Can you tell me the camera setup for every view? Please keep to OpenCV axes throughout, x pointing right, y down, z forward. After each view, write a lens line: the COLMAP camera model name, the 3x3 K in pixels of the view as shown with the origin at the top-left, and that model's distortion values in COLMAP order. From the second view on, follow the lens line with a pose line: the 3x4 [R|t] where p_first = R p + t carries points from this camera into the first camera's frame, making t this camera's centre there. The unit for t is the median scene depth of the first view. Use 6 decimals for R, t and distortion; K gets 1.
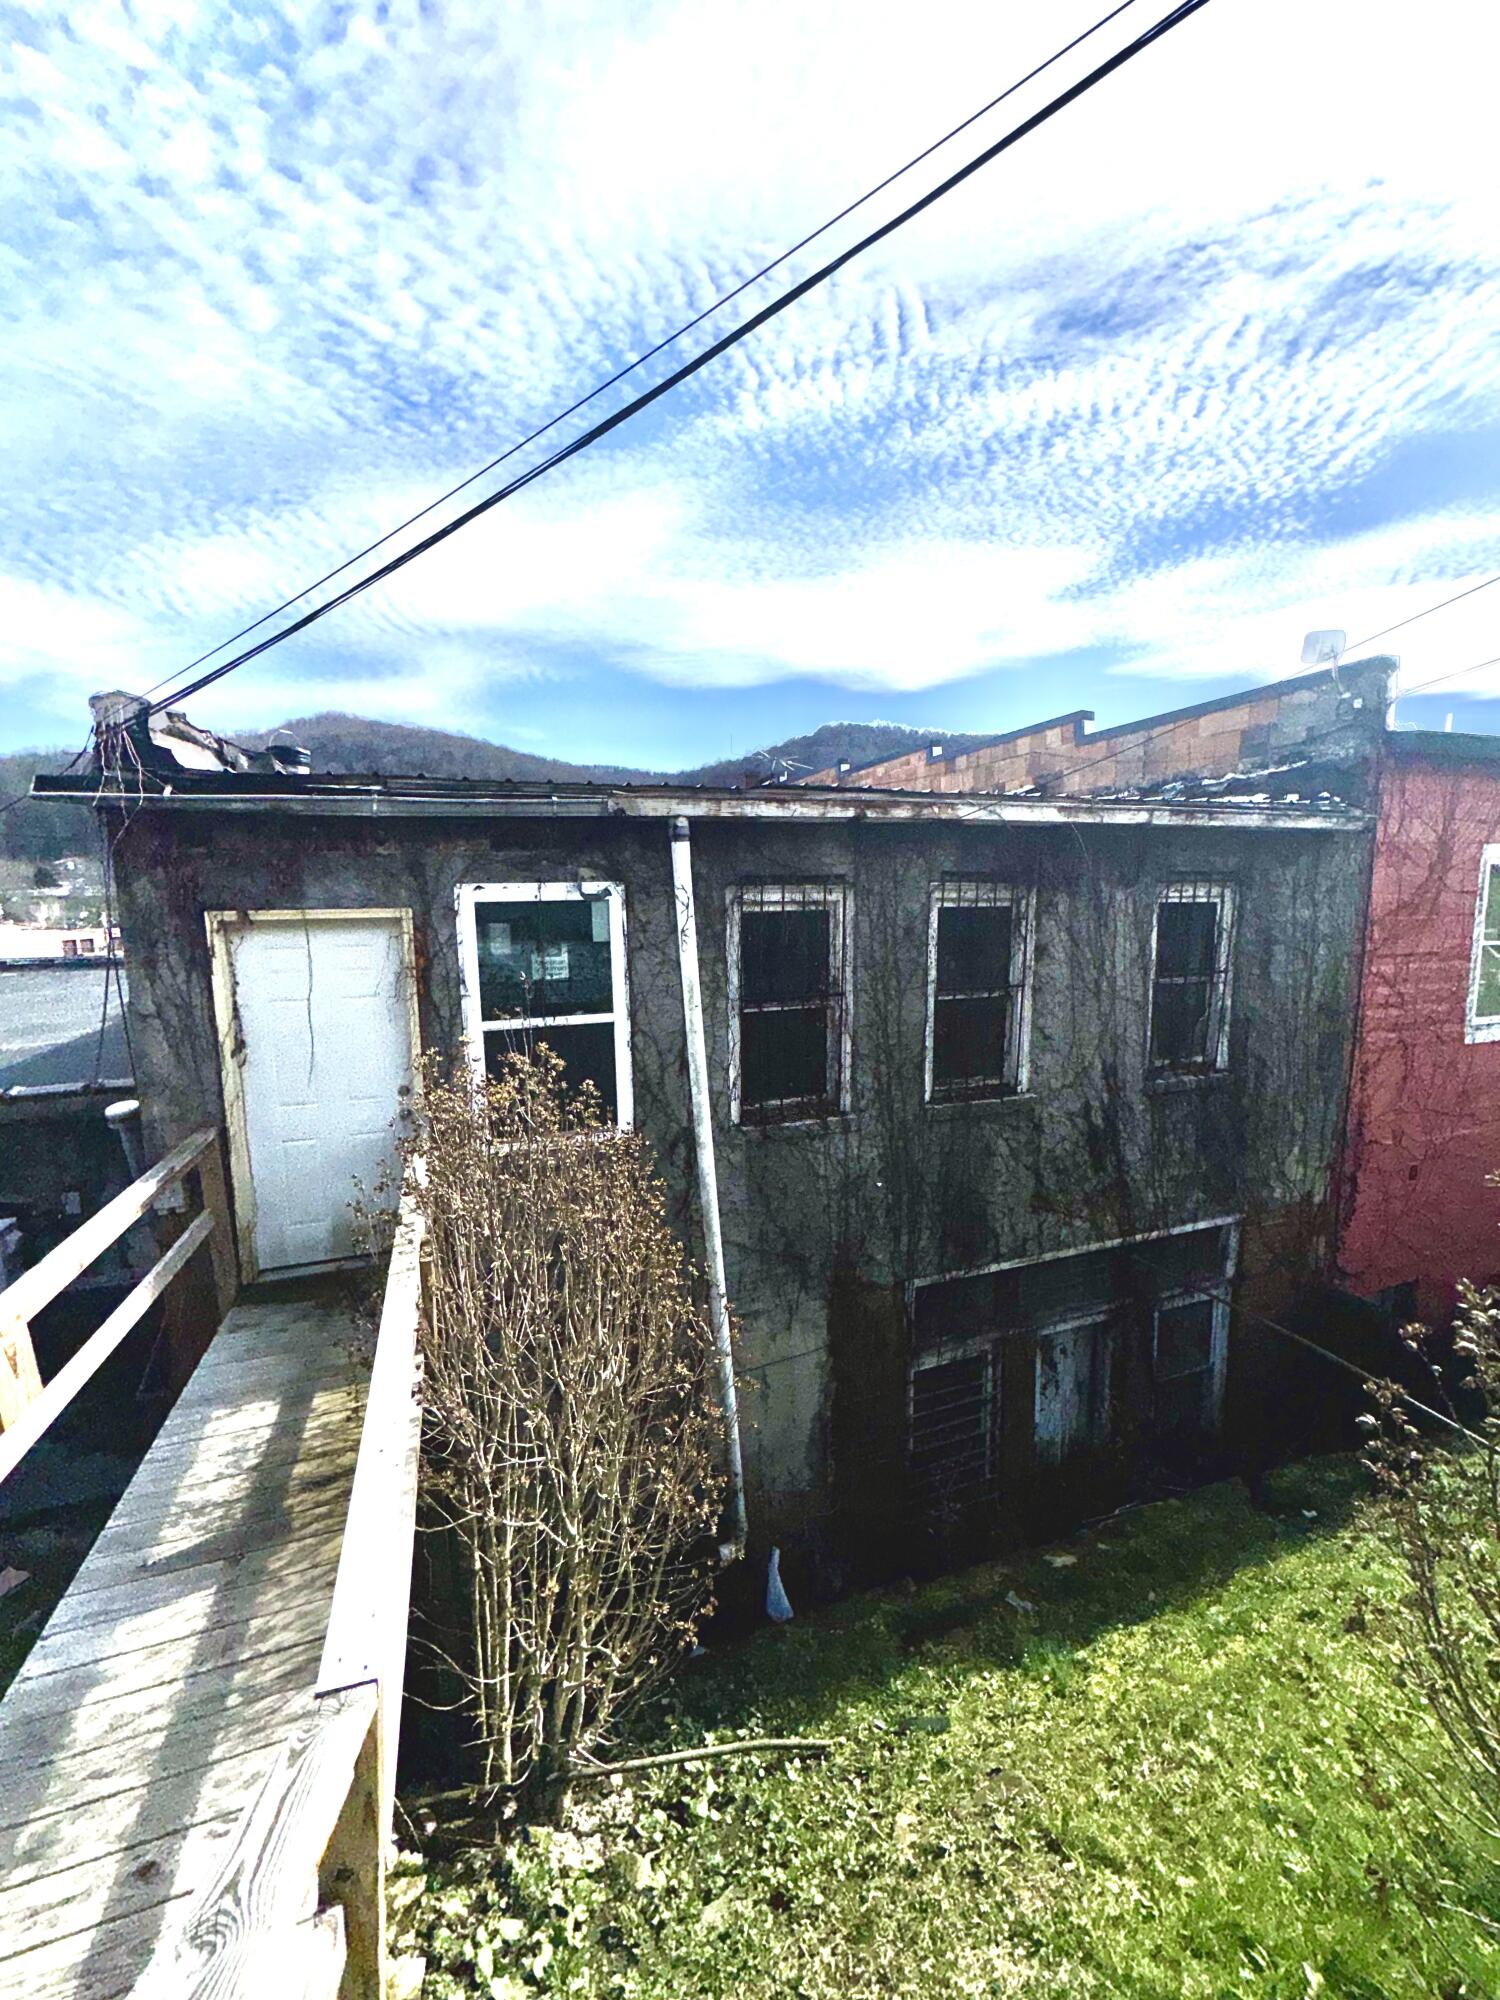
lens RADIAL K [[782.0, 0, 750.0], [0, 782.0, 1000.0], [0, 0, 1]] dist [-0.007448, 0.003000]
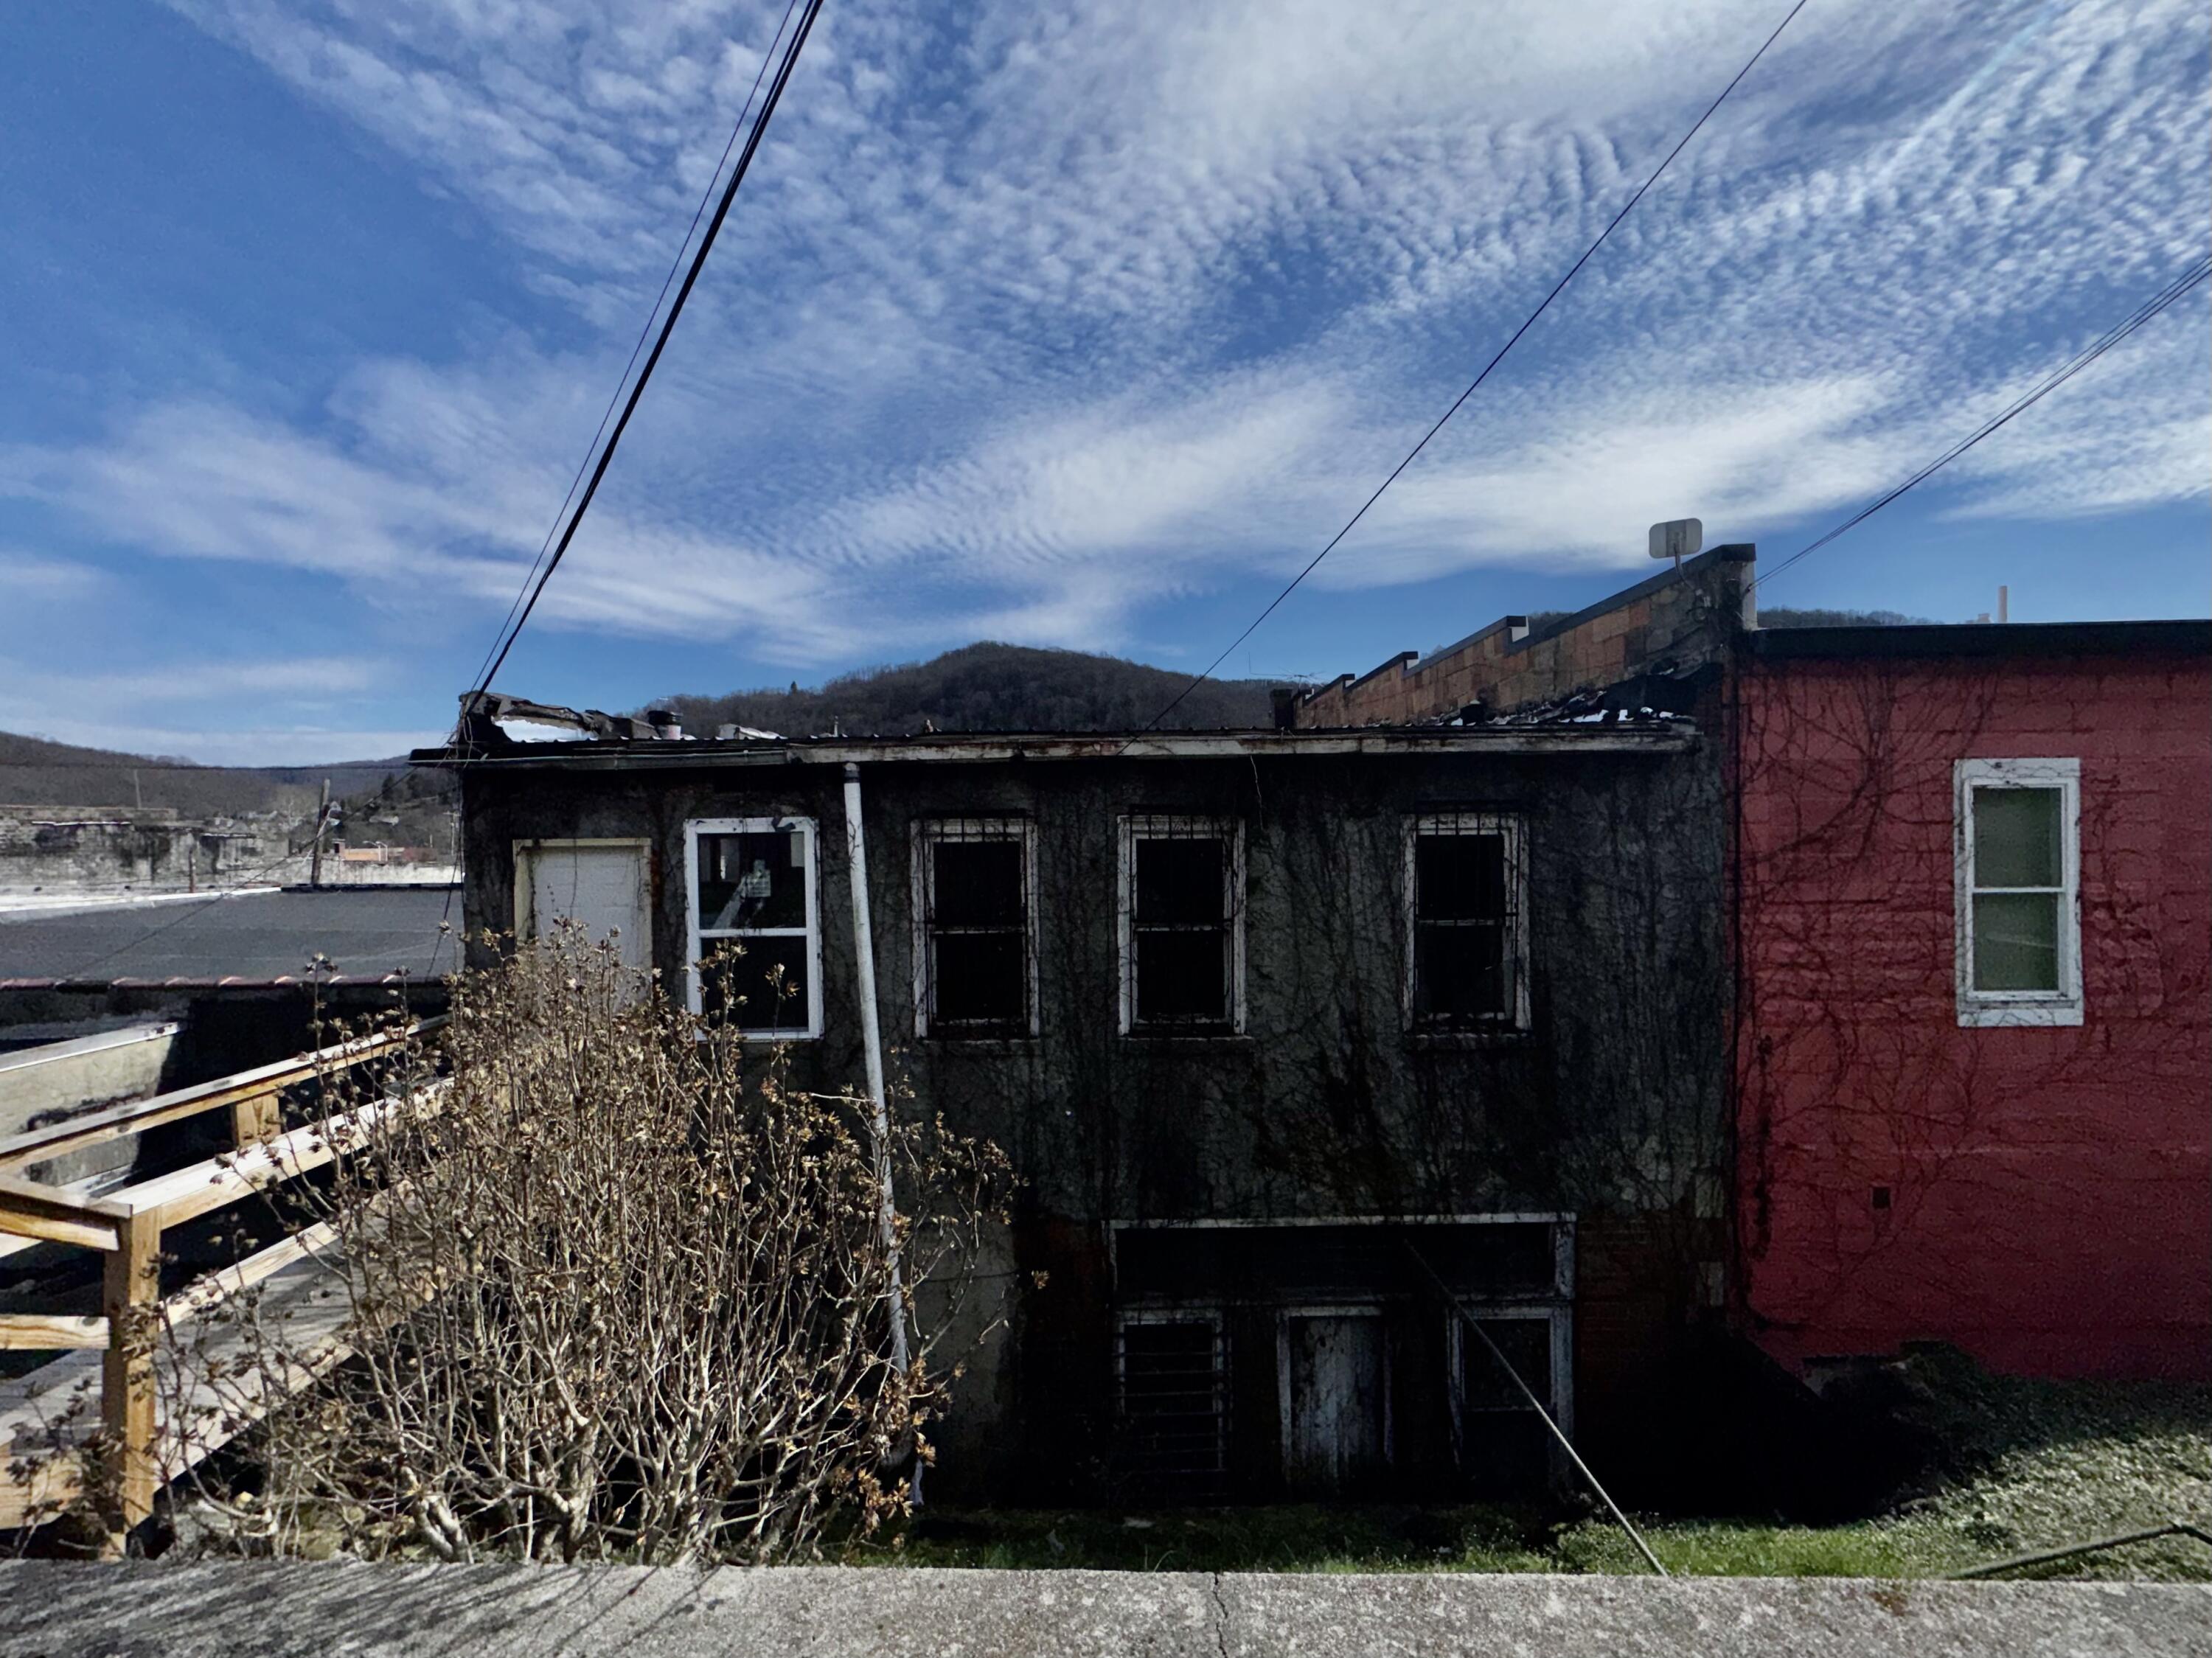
lens RADIAL K [[875.8, 0, 1106.0], [0, 875.8, 829.0], [0, 0, 1]] dist [-0.003415, 0.000459]
pose [[0.945025, 0.003494, -0.326980, 0.483006], [-0.042843, 0.992646, -0.113215, -0.001013], [0.324180, 0.120999, 0.938225, -0.069911]]
